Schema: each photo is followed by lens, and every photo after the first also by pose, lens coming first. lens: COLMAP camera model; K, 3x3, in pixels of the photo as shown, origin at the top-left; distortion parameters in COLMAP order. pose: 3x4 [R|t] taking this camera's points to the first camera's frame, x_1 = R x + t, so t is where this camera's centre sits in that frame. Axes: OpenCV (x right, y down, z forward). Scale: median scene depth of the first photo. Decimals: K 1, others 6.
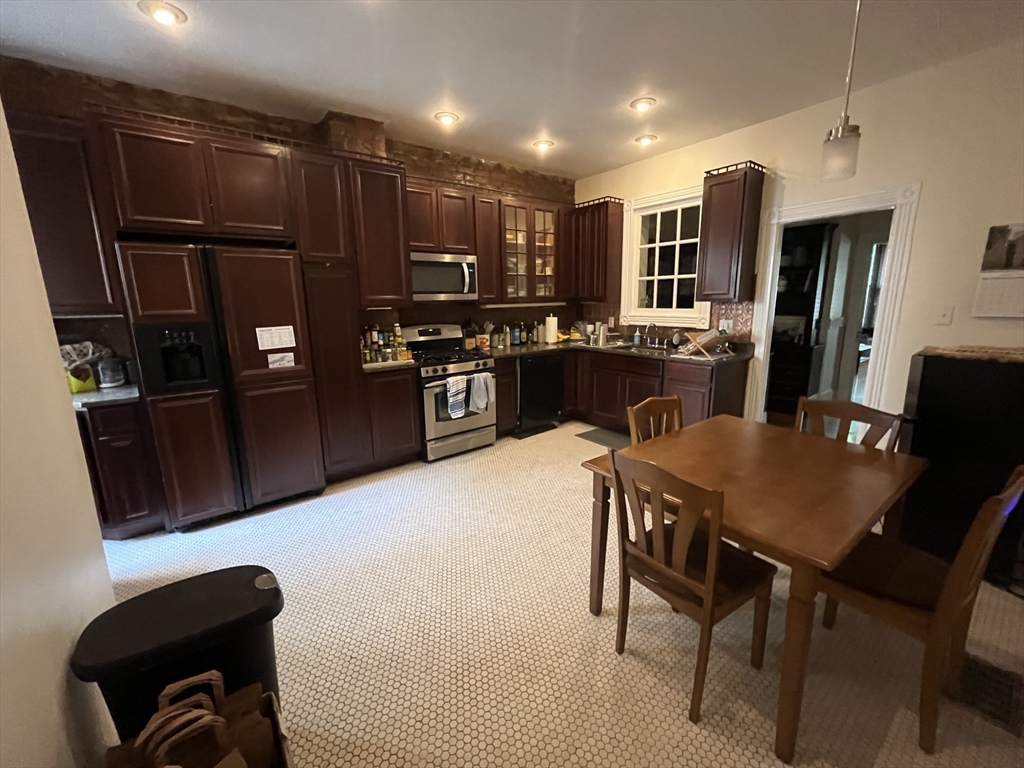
lens RADIAL K [[414.7, 0, 511.3], [0, 414.7, 382.2], [0, 0, 1]] dist [-0.001538, 0.000321]
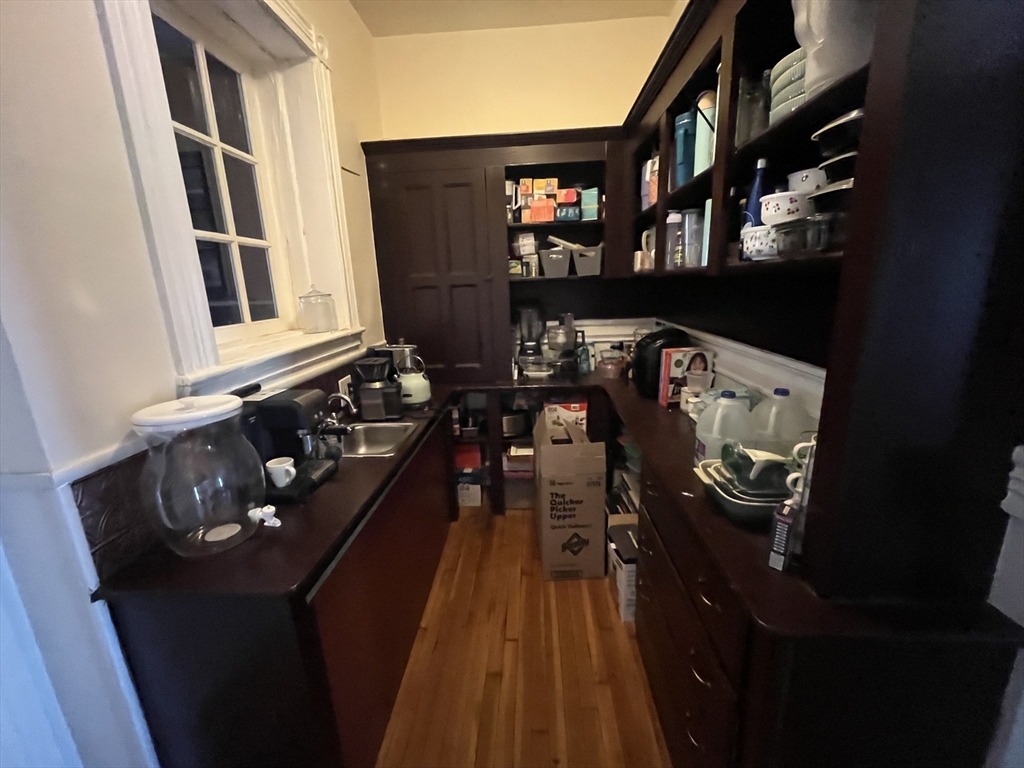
lens RADIAL K [[414.7, 0, 511.3], [0, 414.7, 382.2], [0, 0, 1]] dist [-0.001538, 0.000321]
pose [[-0.767029, -0.103193, 0.633260, -0.069859], [0.174619, 0.916151, 0.360797, -0.247172], [-0.617394, 0.387321, -0.684695, 1.266187]]
